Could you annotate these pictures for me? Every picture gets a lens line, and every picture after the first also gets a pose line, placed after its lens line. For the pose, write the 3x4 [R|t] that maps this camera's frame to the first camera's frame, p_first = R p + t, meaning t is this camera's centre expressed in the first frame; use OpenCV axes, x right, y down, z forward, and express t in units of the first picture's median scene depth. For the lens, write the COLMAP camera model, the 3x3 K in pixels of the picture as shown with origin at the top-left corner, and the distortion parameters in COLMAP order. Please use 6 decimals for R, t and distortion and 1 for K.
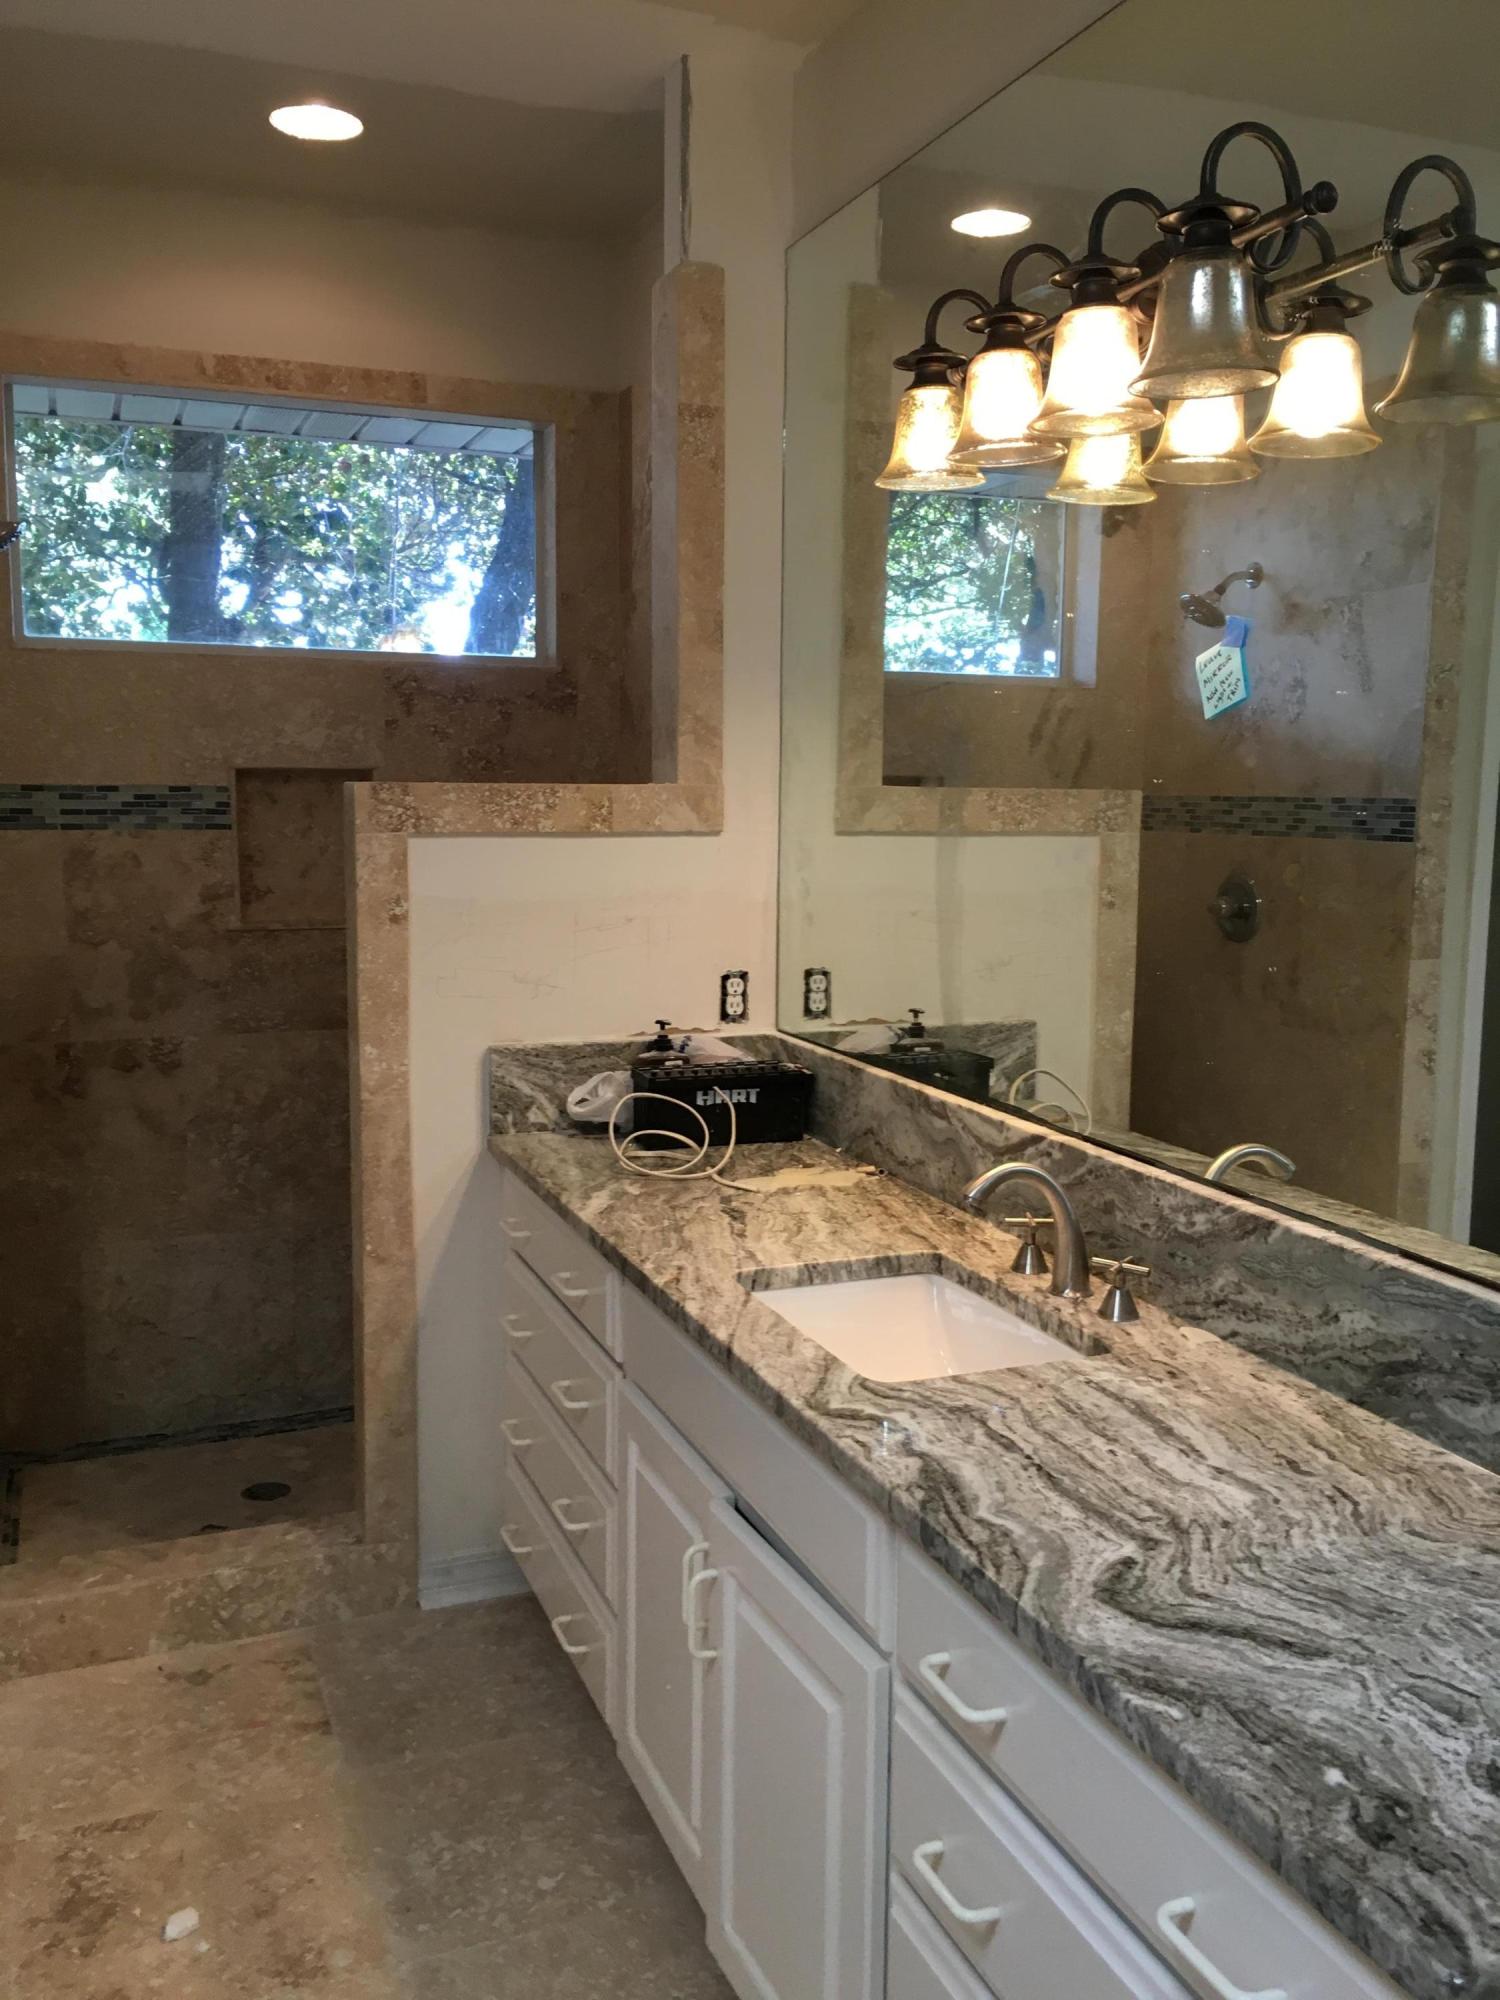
lens RADIAL K [[1713.8, 0, 749.5], [0, 1713.8, 994.5], [0, 0, 1]] dist [0.093011, 0.007261]
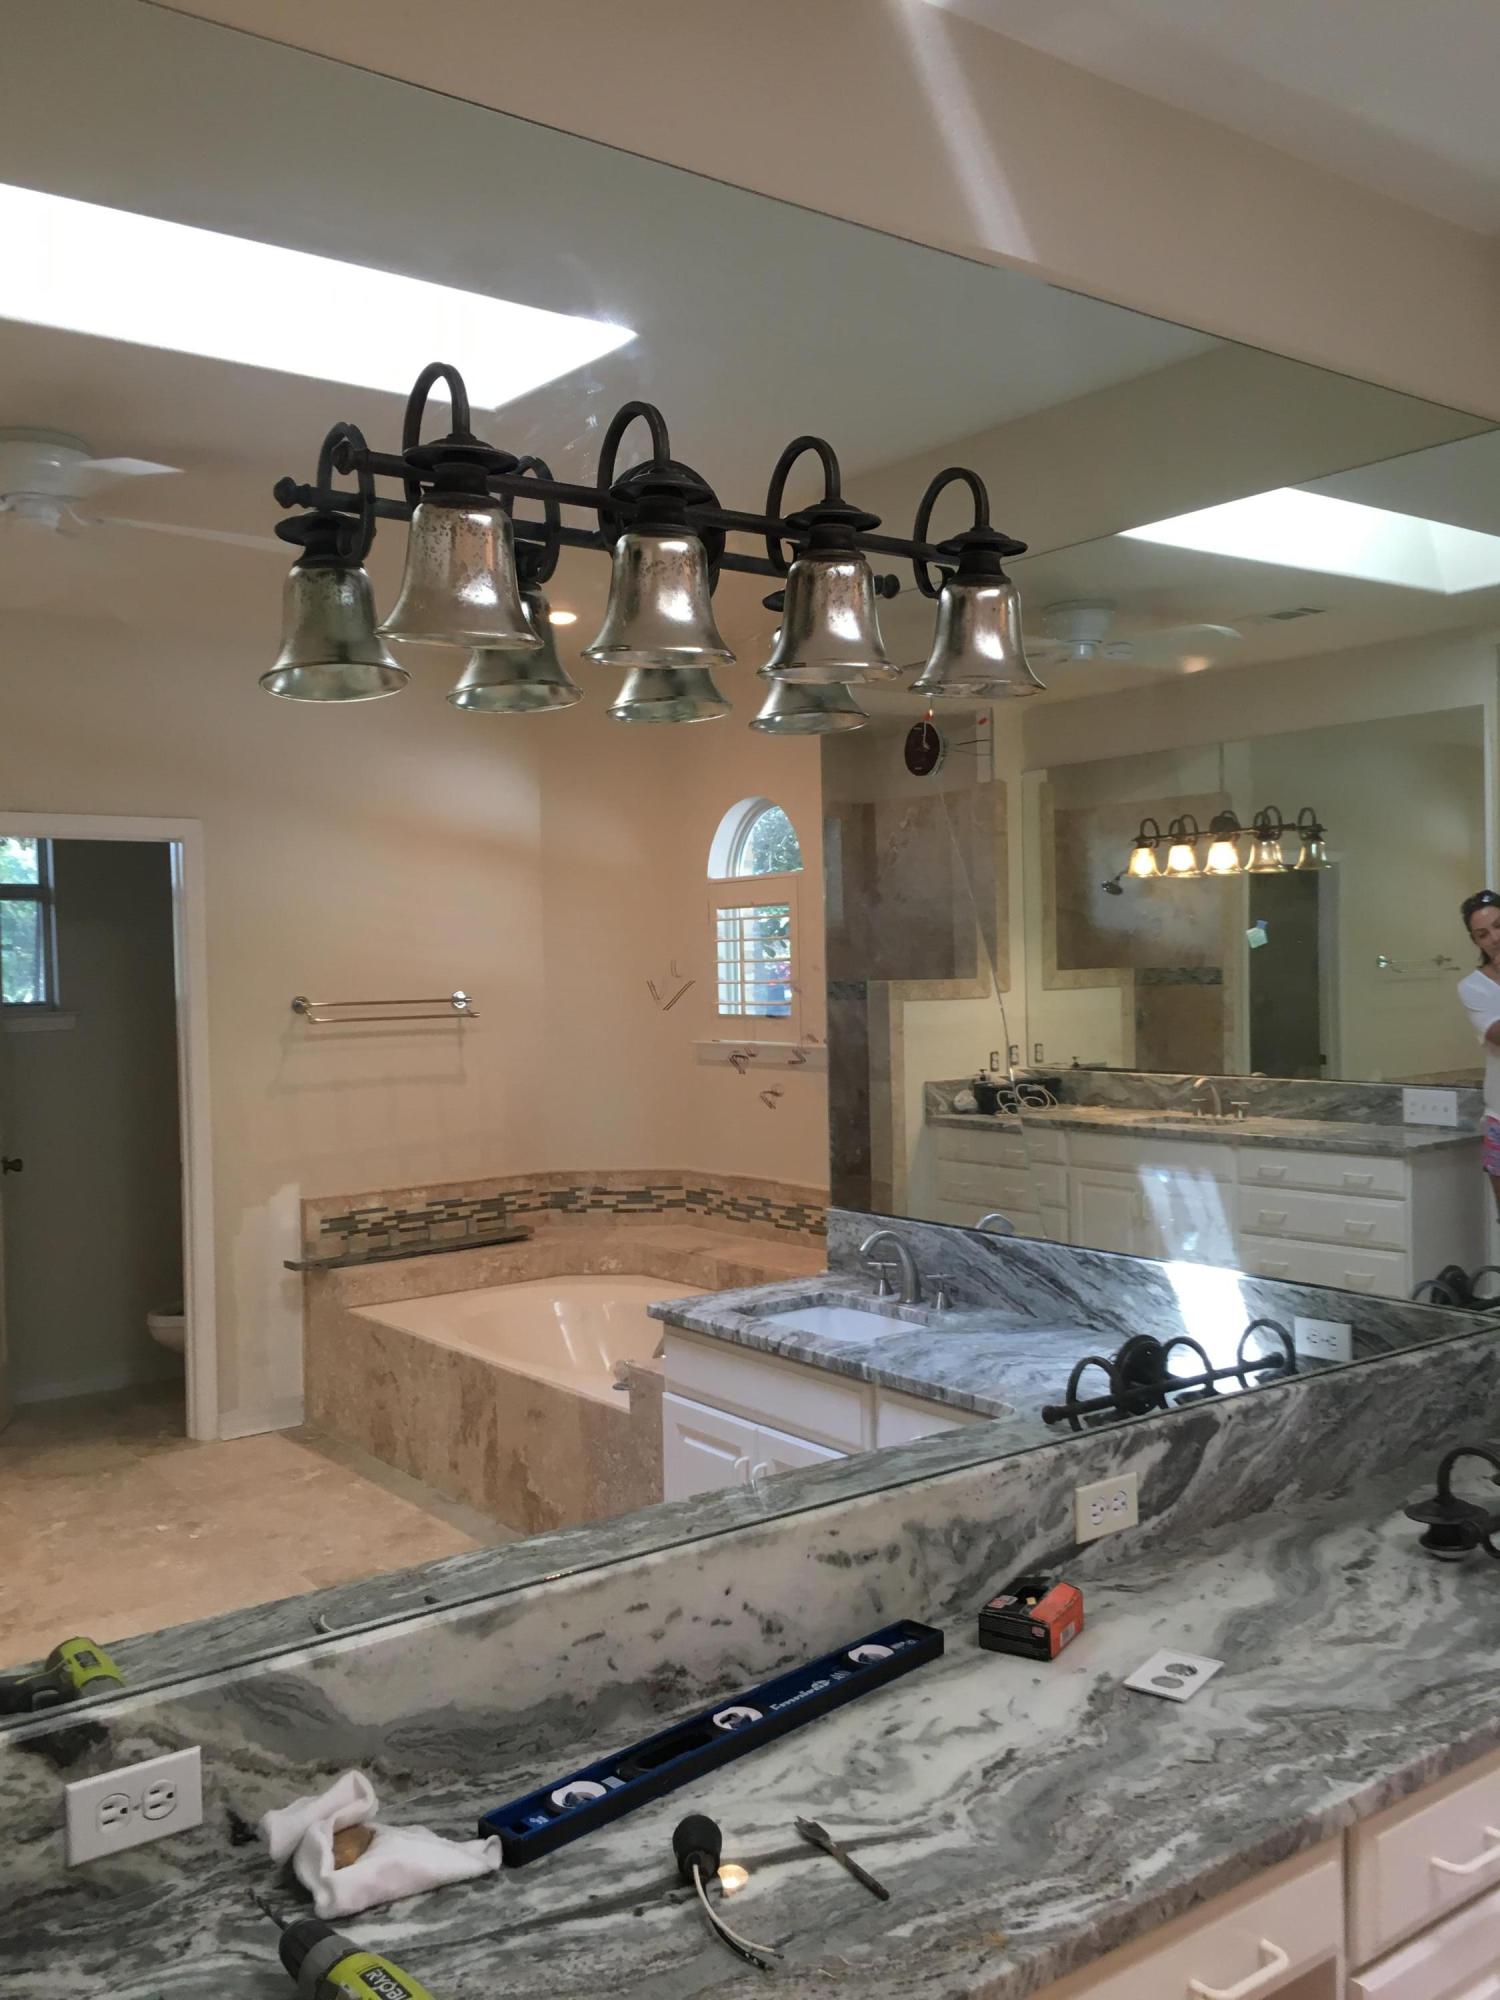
lens RADIAL K [[1713.8, 0, 748.6], [0, 1713.8, 1004.3], [0, 0, 1]] dist [0.093011, 0.007261]
pose [[0.957754, -0.052951, 0.282672, -1.064059], [0.083747, 0.991657, -0.097992, 0.137766], [-0.275125, 0.117525, 0.954198, -1.277703]]
